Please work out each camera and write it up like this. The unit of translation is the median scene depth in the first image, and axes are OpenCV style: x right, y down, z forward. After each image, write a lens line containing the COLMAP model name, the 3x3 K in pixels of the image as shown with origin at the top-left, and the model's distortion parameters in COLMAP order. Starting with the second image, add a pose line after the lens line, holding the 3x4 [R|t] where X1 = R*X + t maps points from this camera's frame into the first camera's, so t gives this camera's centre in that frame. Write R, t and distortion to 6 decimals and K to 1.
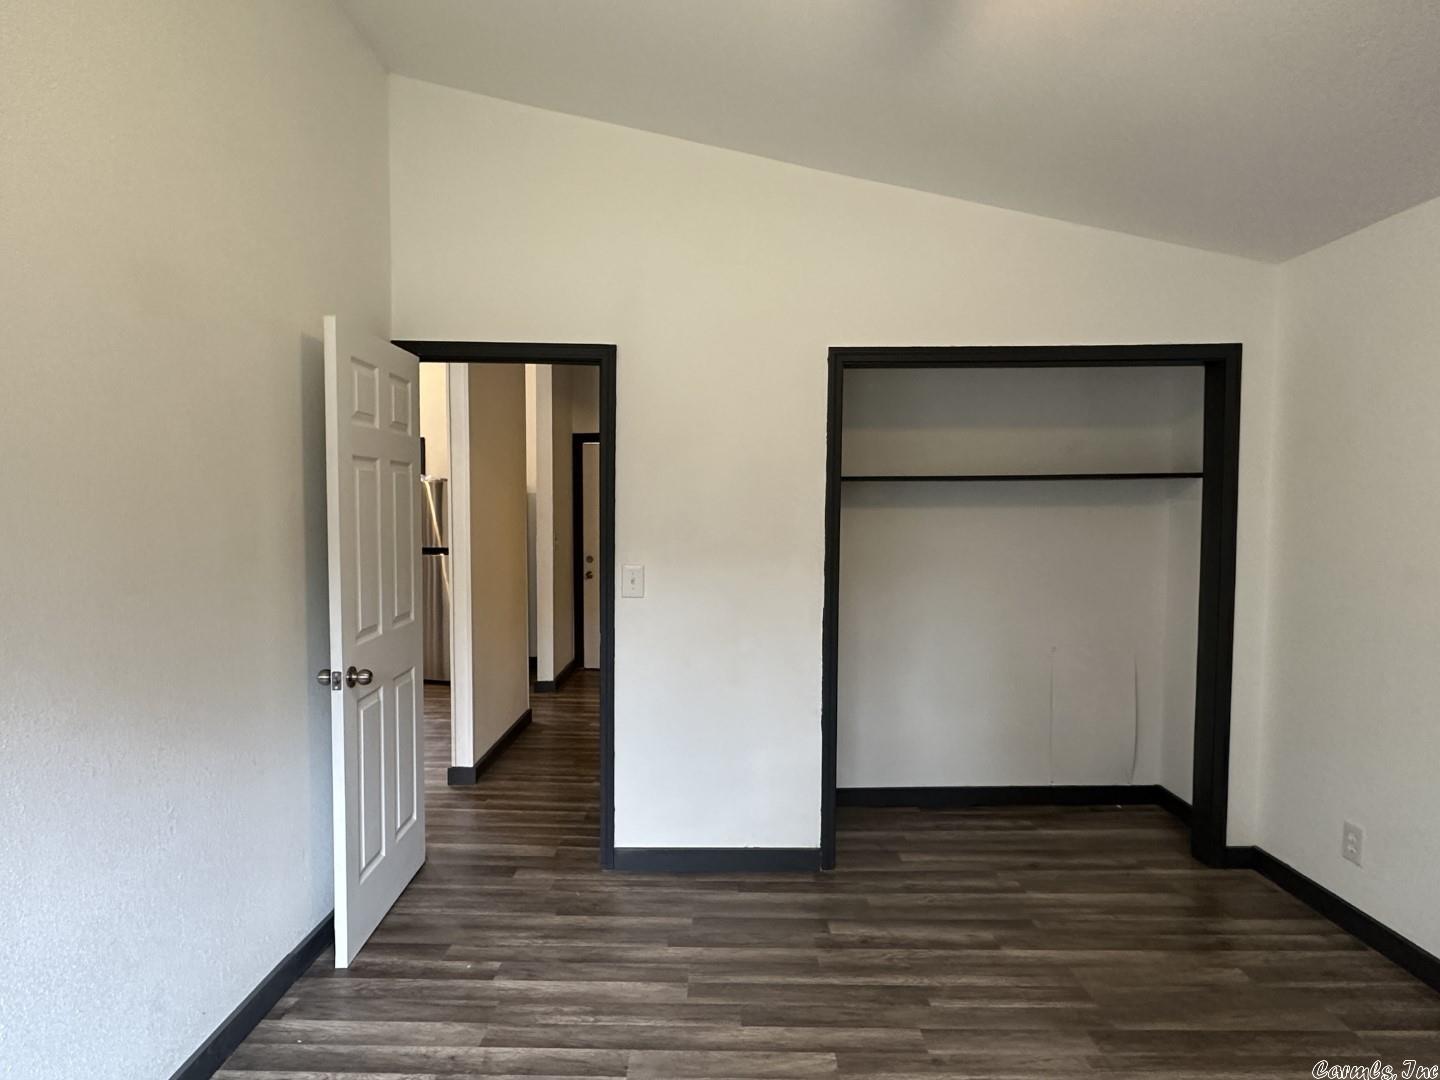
lens RADIAL K [[805.5, 0, 717.1], [0, 805.5, 542.3], [0, 0, 1]] dist [0.000362, -0.000300]
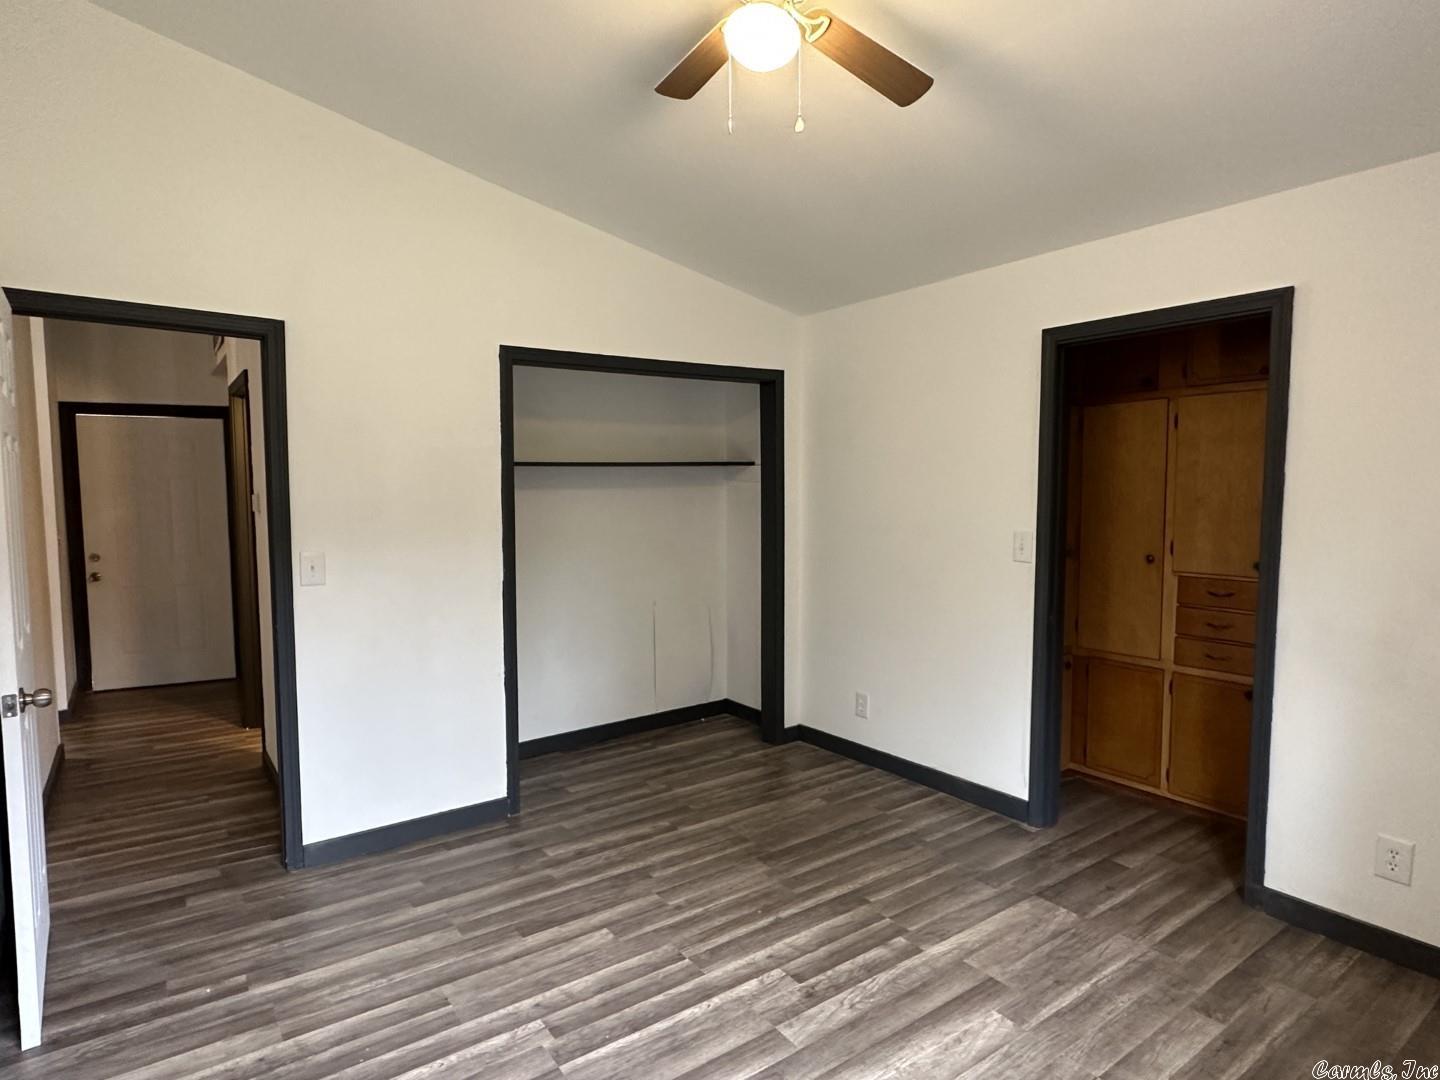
lens RADIAL K [[805.5, 0, 716.9], [0, 805.5, 542.2], [0, 0, 1]] dist [0.000362, -0.000300]
pose [[0.808682, -0.048503, 0.586243, -0.321602], [0.036330, 0.998810, 0.032523, 0.003805], [-0.587124, -0.005002, 0.809482, -0.080465]]
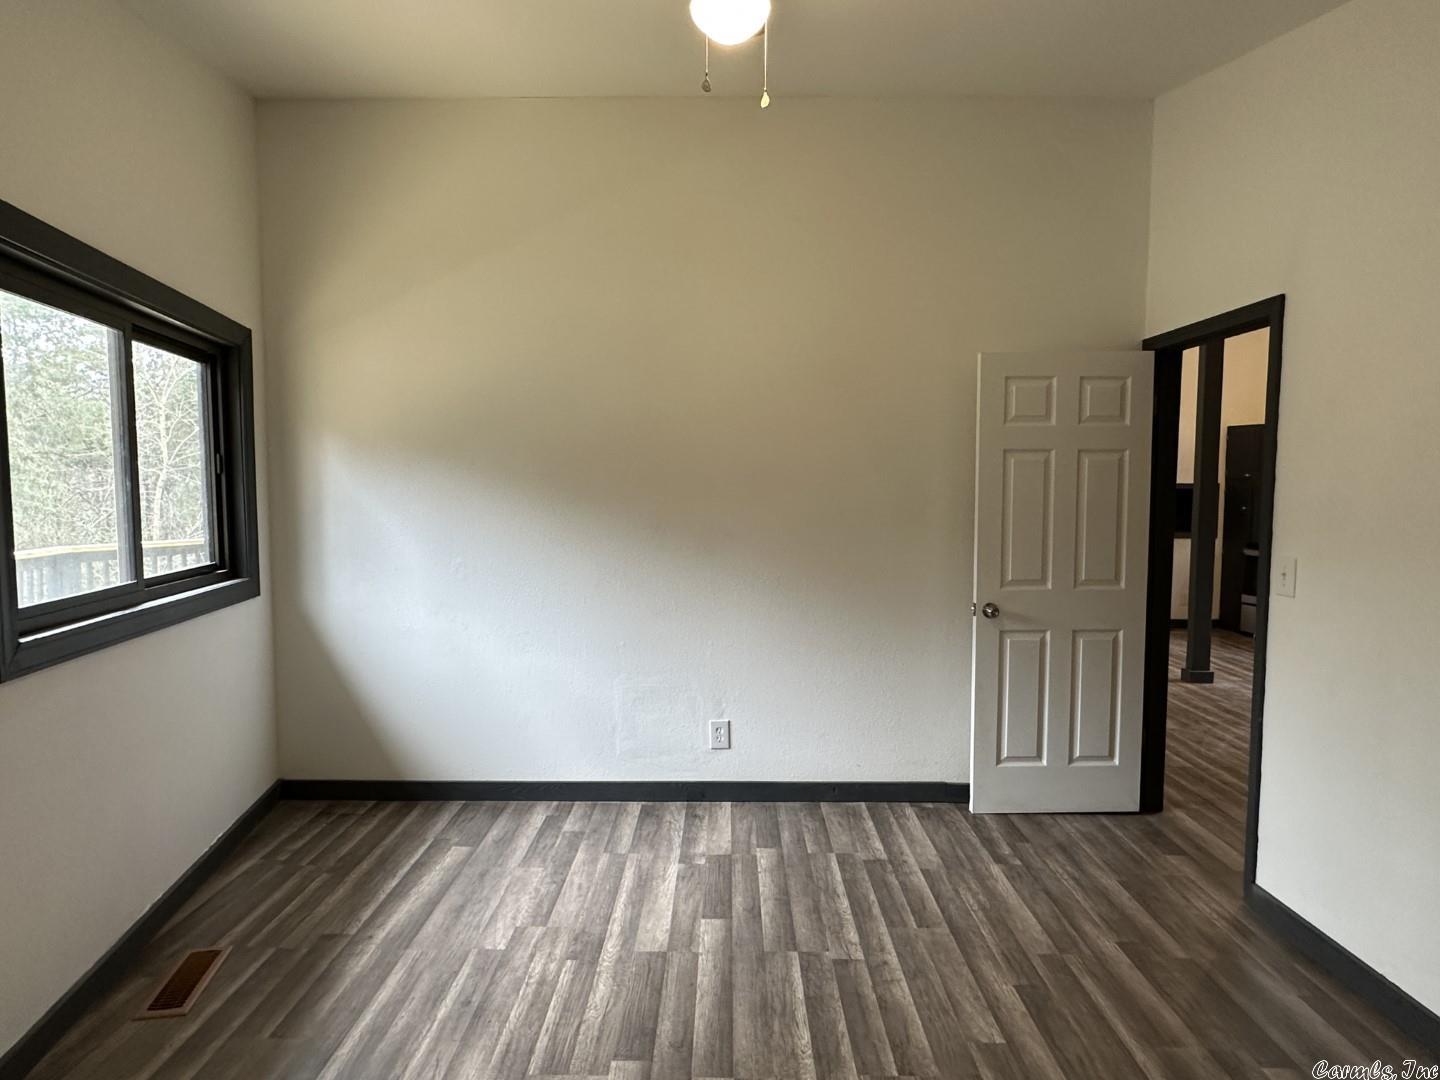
lens RADIAL K [[805.5, 0, 710.7], [0, 805.5, 539.7], [0, 0, 1]] dist [0.000362, -0.000300]
pose [[-0.015109, 0.056649, -0.998280, 0.839750], [-0.049739, 0.997115, 0.057335, -0.007578], [0.998648, 0.050520, -0.012248, 0.482808]]
